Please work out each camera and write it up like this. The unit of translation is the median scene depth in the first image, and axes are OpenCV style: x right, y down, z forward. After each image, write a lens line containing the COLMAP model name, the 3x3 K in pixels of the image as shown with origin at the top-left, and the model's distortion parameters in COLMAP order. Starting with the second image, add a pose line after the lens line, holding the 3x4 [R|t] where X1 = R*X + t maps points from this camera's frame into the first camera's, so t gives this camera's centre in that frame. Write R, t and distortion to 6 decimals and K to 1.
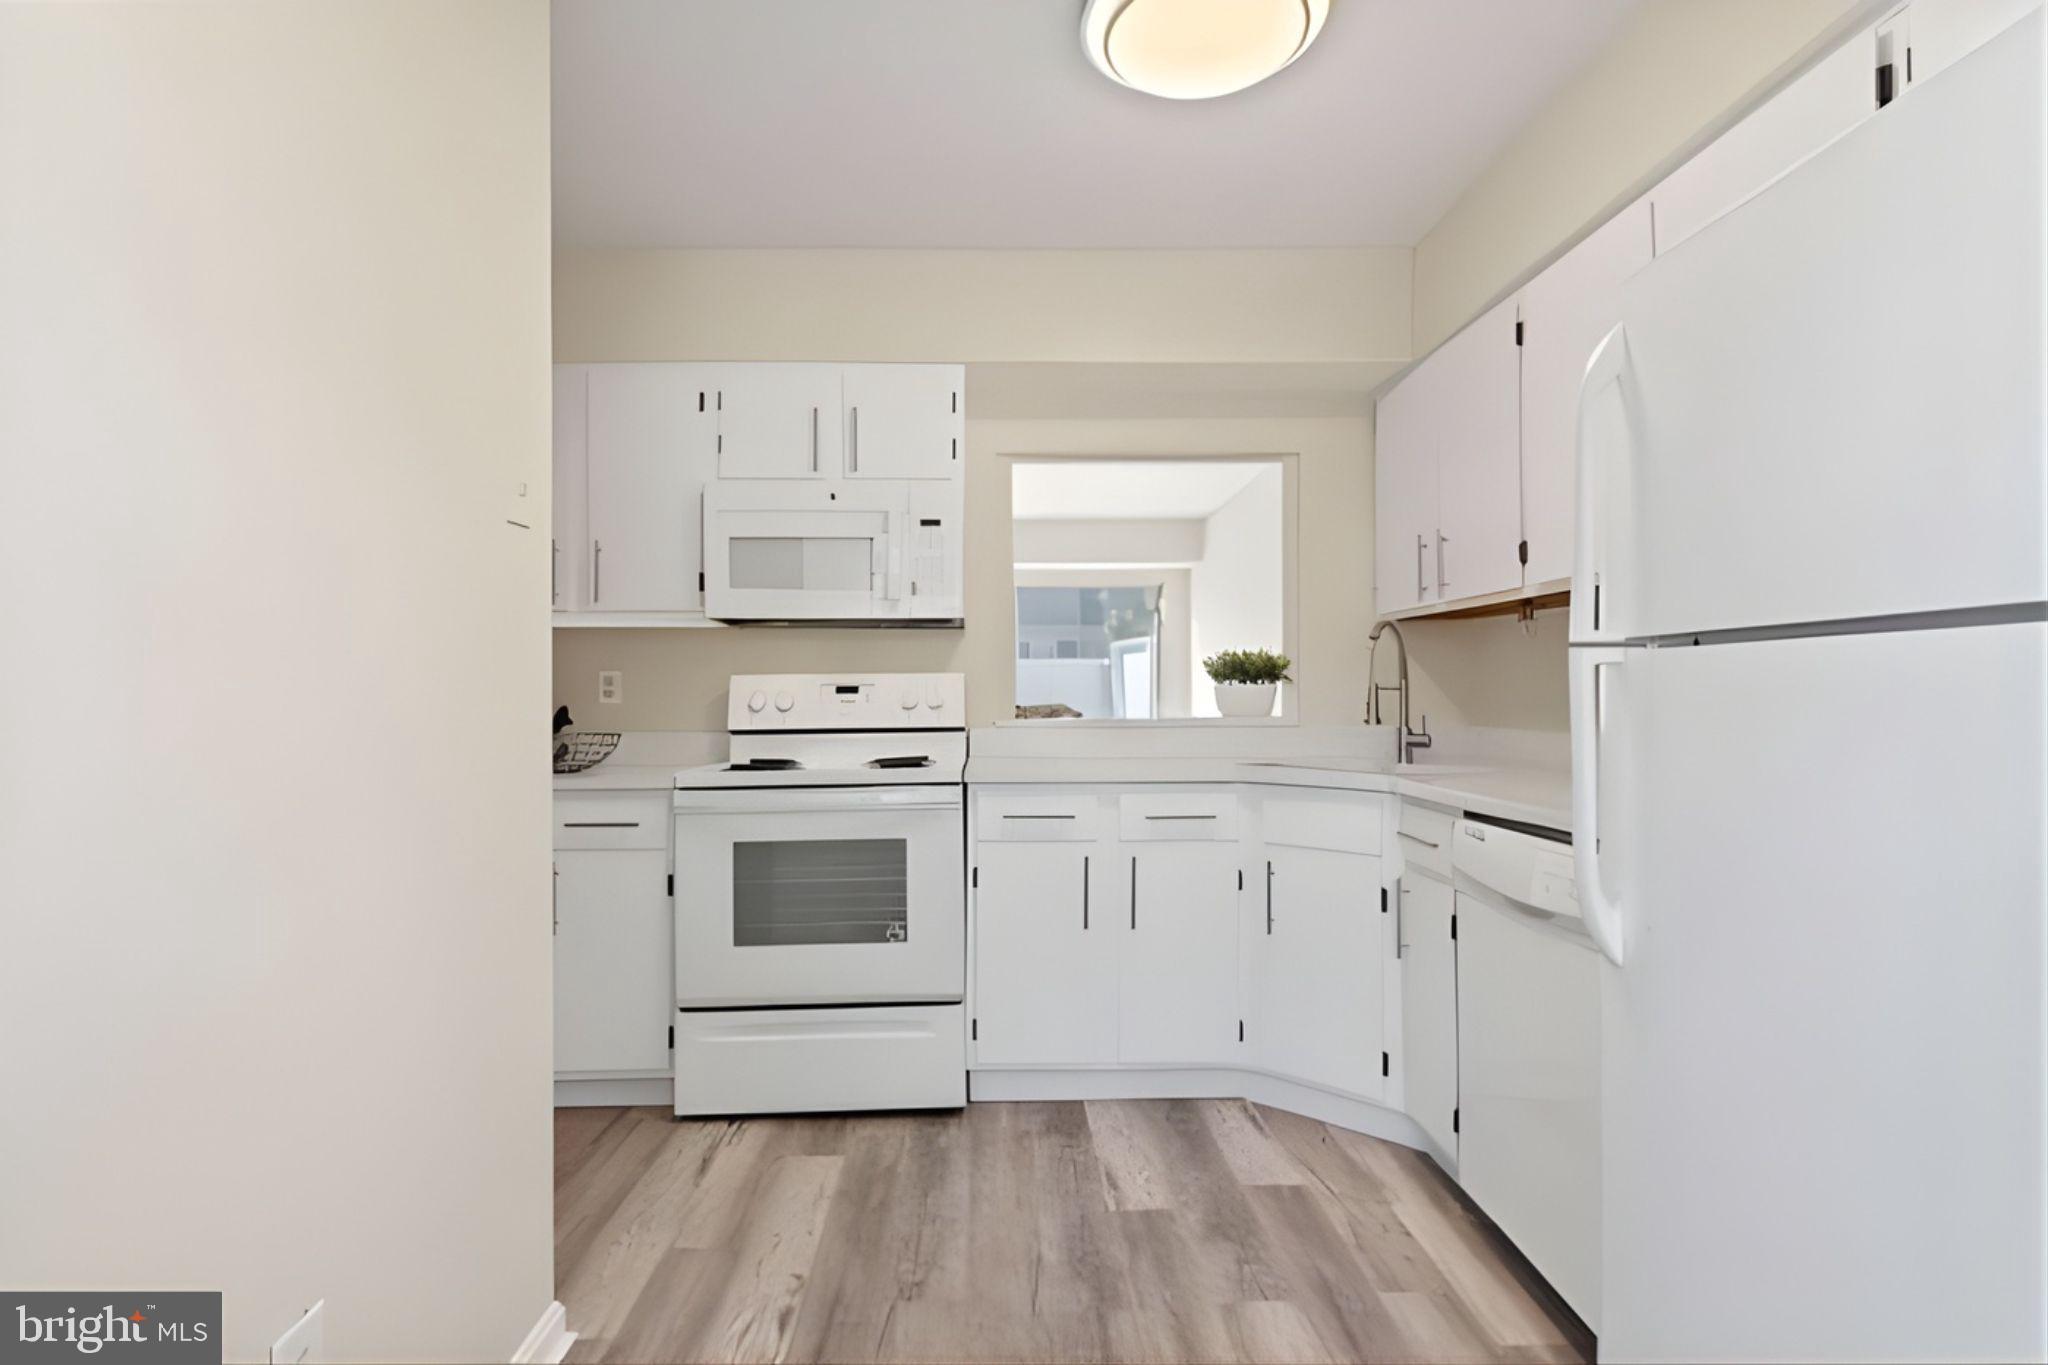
lens RADIAL K [[1002.5, 0, 1024.0], [0, 1002.5, 682.5], [0, 0, 1]] dist [-0.016983, -0.000179]
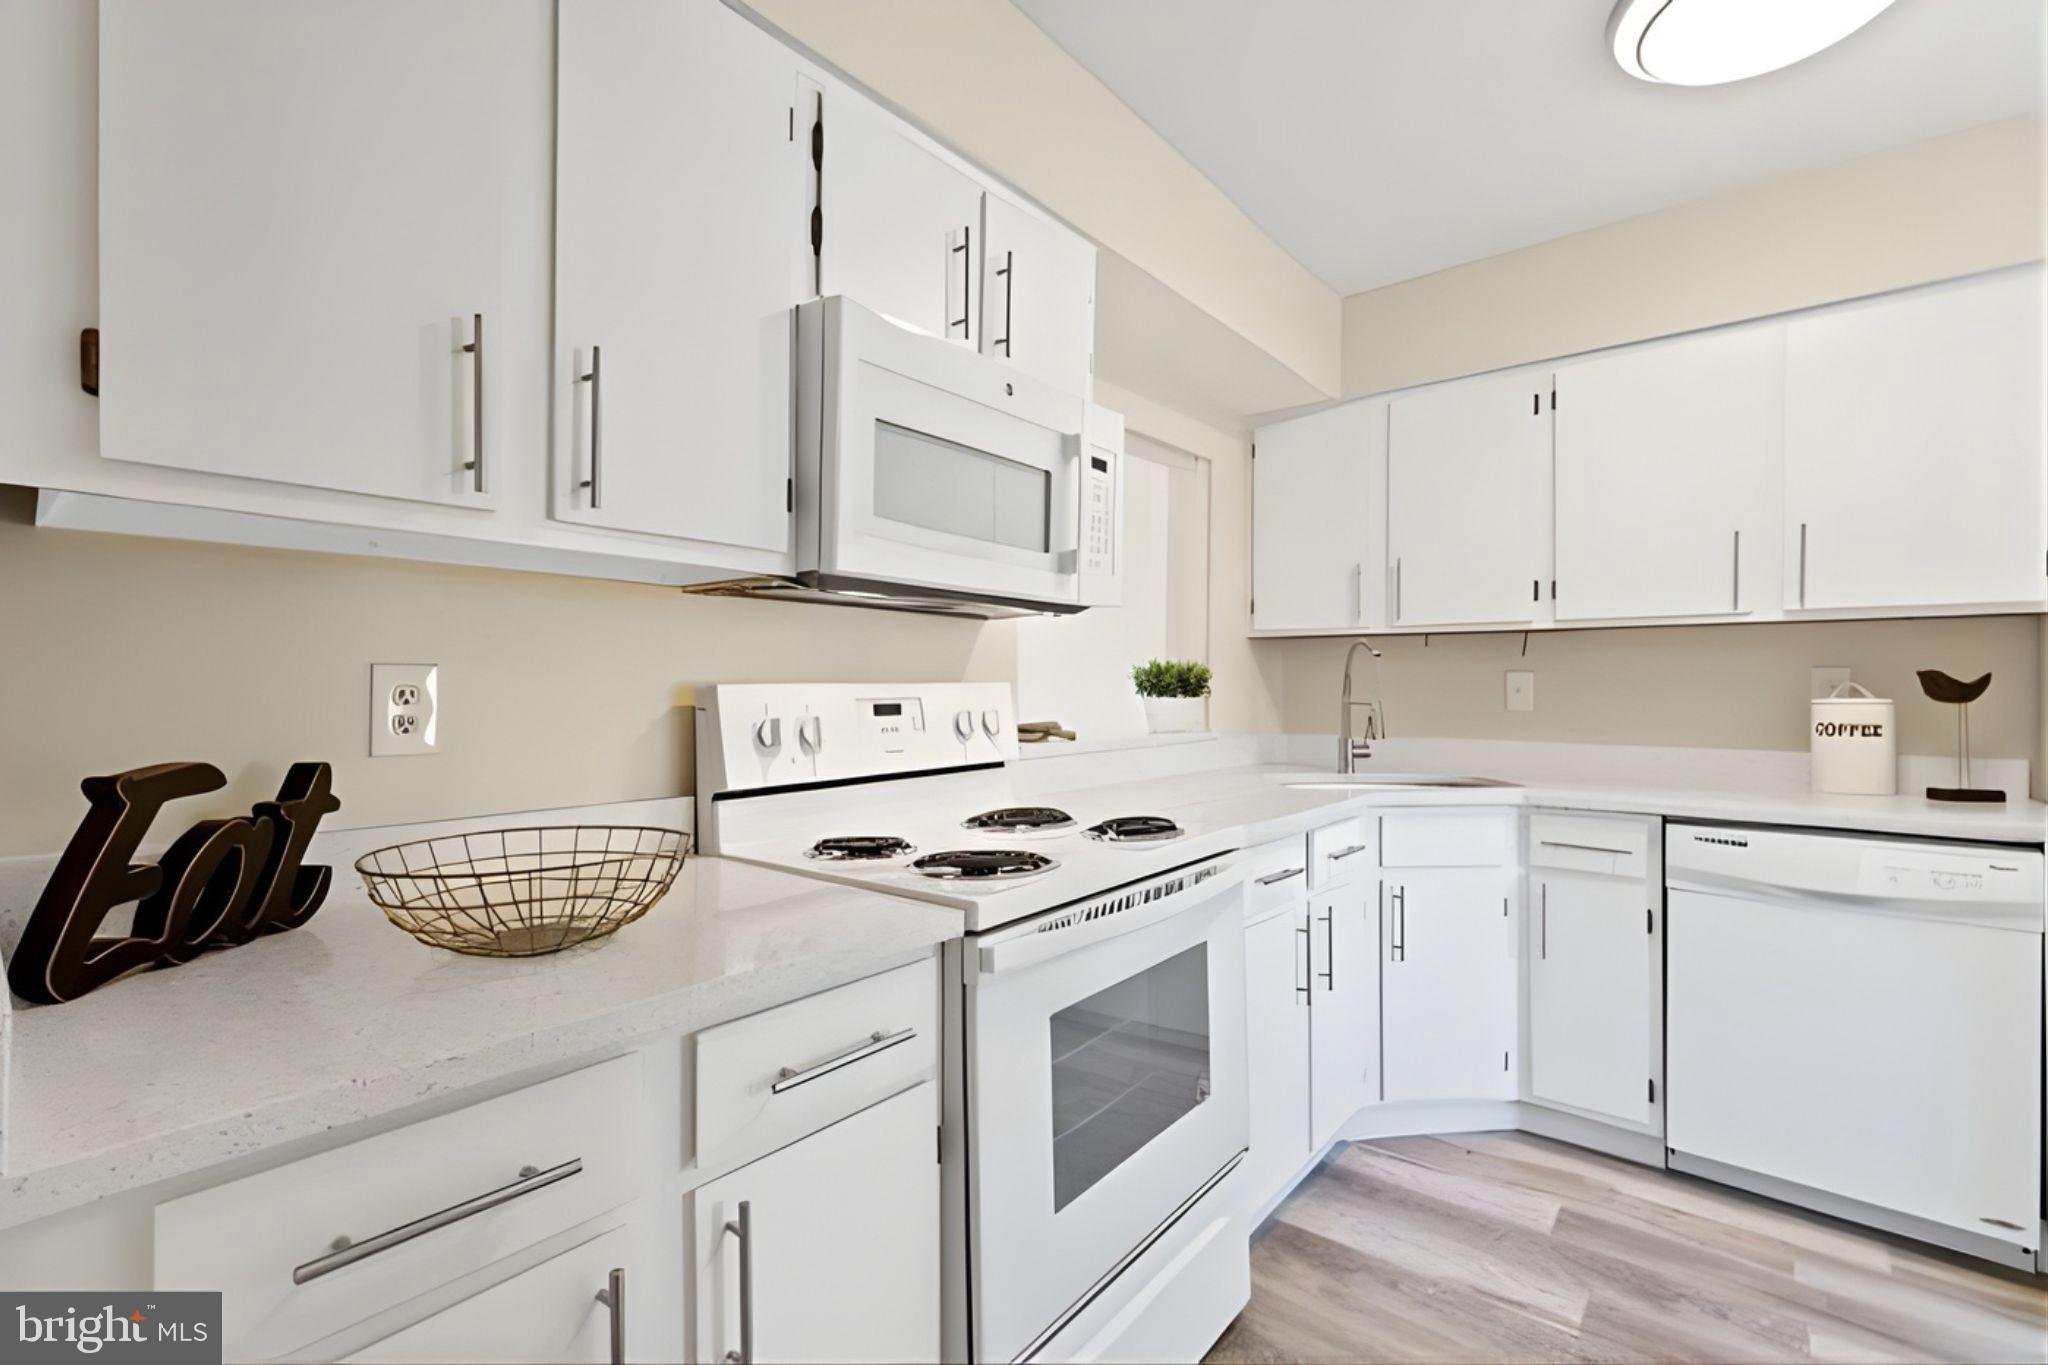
lens RADIAL K [[891.6, 0, 1015.1], [0, 891.6, 682.0], [0, 0, 1]] dist [-0.010224, -0.000155]
pose [[0.659461, 0.012705, 0.751632, -0.569075], [-0.009486, 0.999918, -0.008579, -0.005815], [-0.751679, -0.001473, 0.659527, 0.625755]]
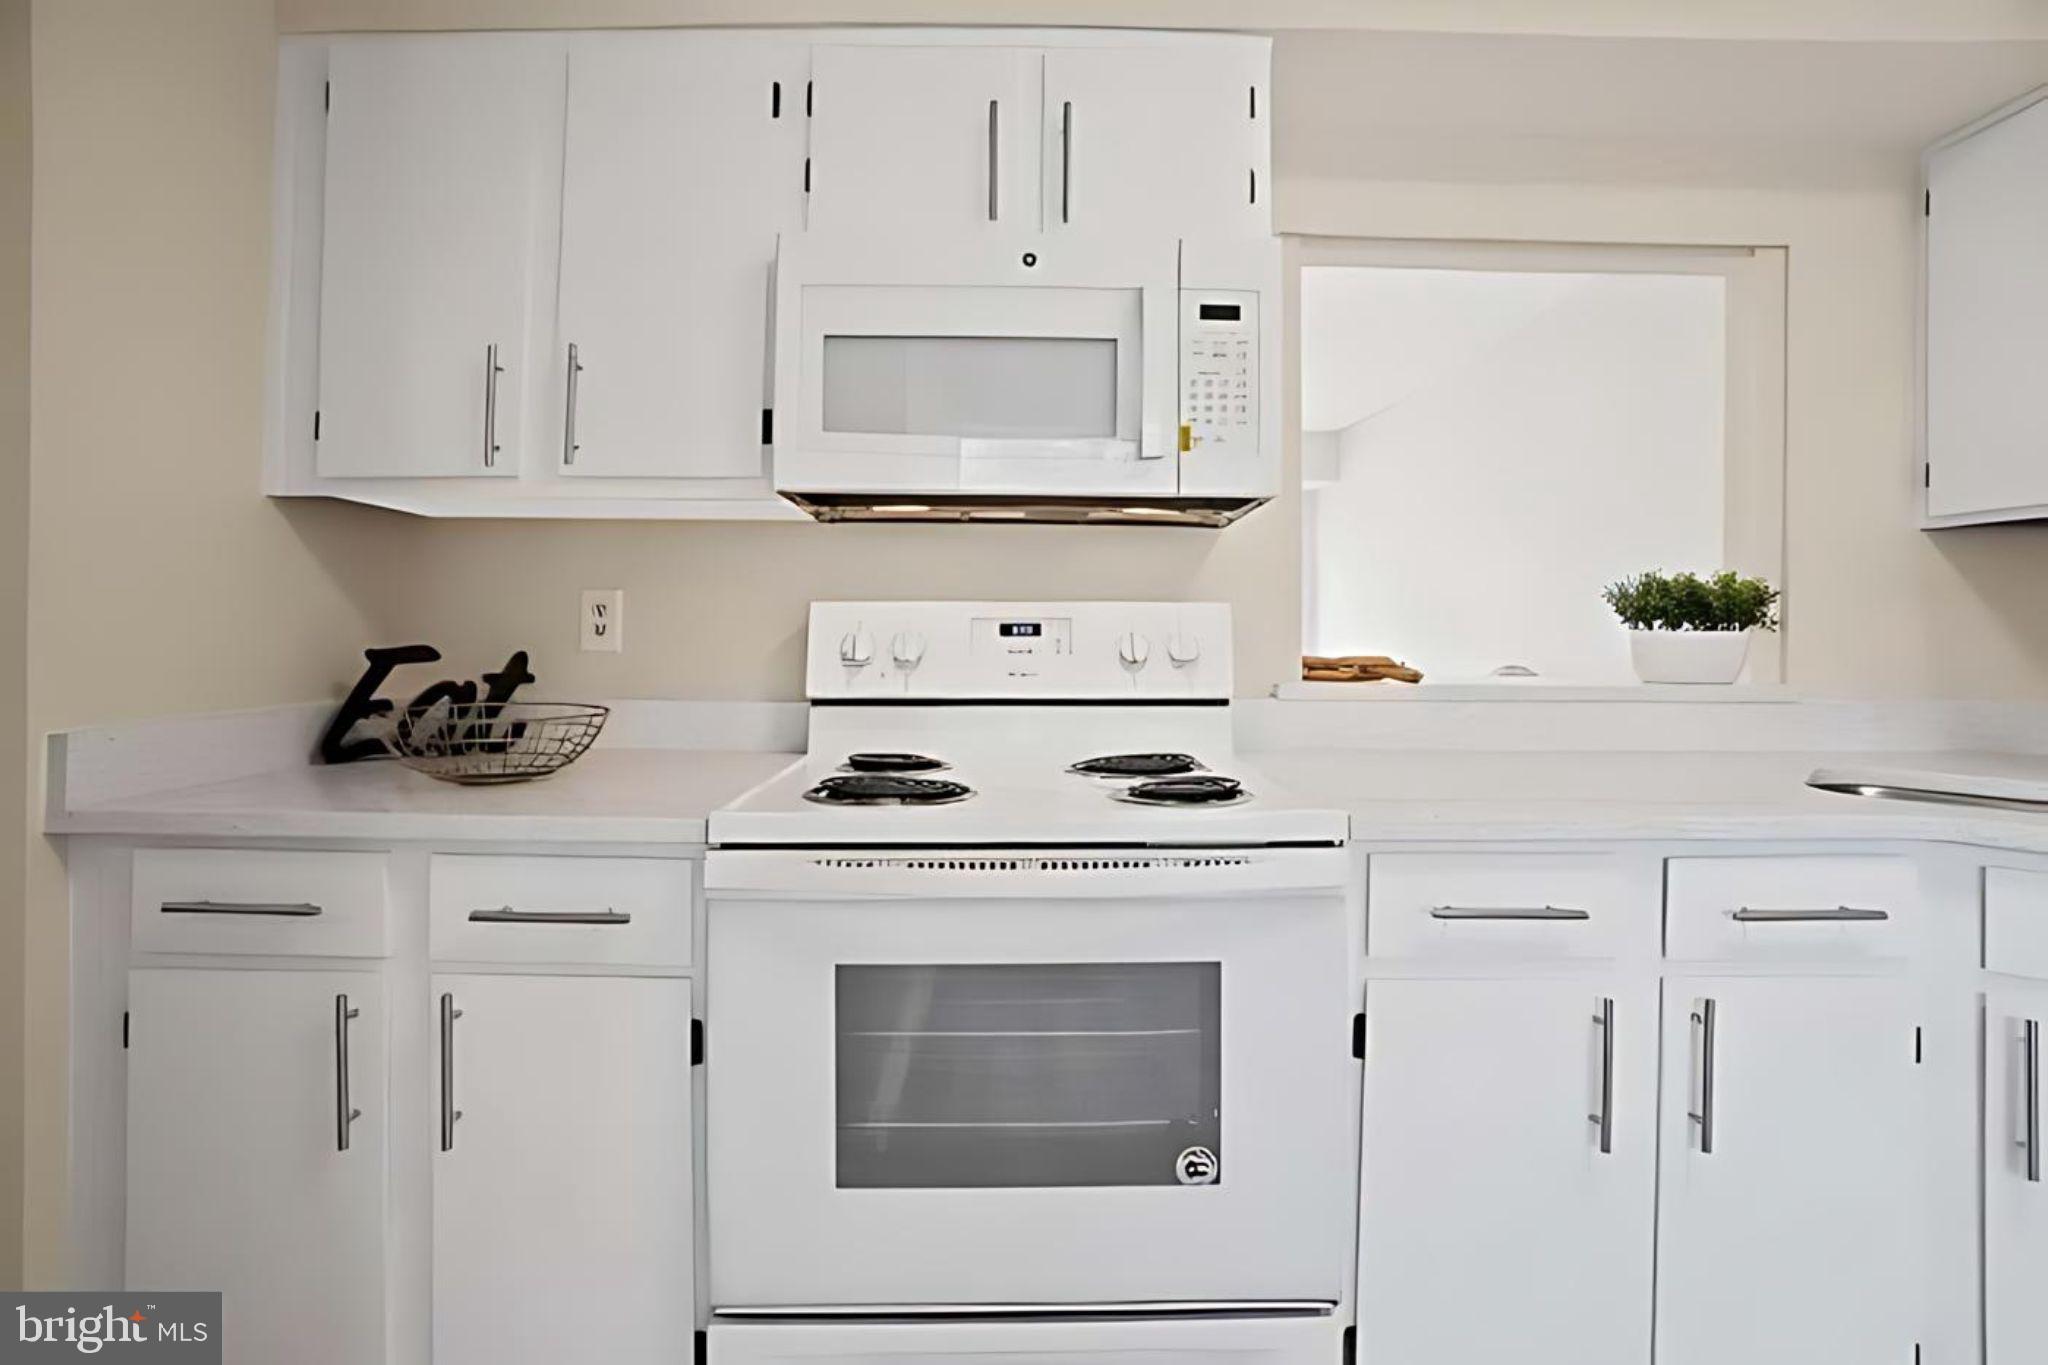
lens RADIAL K [[896.1, 0, 1027.3], [0, 896.1, 606.4], [0, 0, 1]] dist [-0.036572, 0.000112]
pose [[0.999903, 0.013889, 0.001185, -0.181442], [-0.013860, 0.999660, -0.022108, 0.005753], [-0.001491, 0.022089, 0.999755, 0.521879]]
